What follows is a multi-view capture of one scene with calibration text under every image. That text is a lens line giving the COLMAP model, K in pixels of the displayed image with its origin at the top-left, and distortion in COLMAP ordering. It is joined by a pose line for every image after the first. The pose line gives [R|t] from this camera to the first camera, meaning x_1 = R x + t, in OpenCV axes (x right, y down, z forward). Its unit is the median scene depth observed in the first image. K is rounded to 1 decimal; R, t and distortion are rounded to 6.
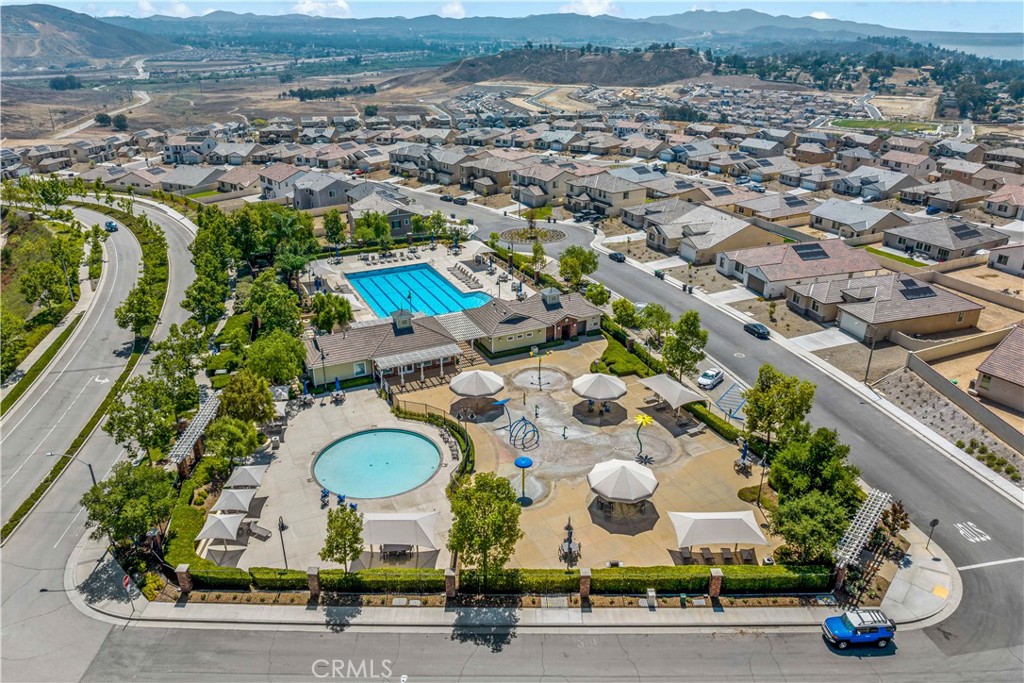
lens RADIAL K [[712.3, 0, 515.6], [0, 712.3, 322.7], [0, 0, 1]] dist [-0.049615, 0.018925]
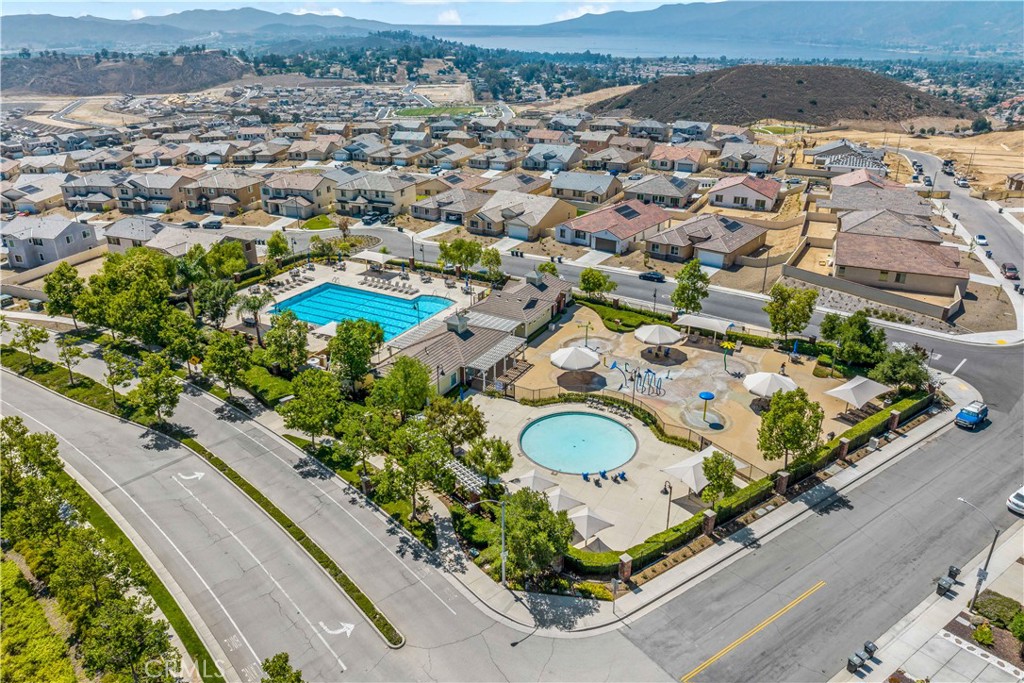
lens RADIAL K [[712.3, 0, 515.6], [0, 712.3, 322.7], [0, 0, 1]] dist [-0.049615, 0.018925]
pose [[0.823508, -0.223677, 0.521347, -0.139329], [0.222825, 0.972666, 0.065341, -0.012304], [-0.521712, 0.062361, 0.850840, 0.021735]]
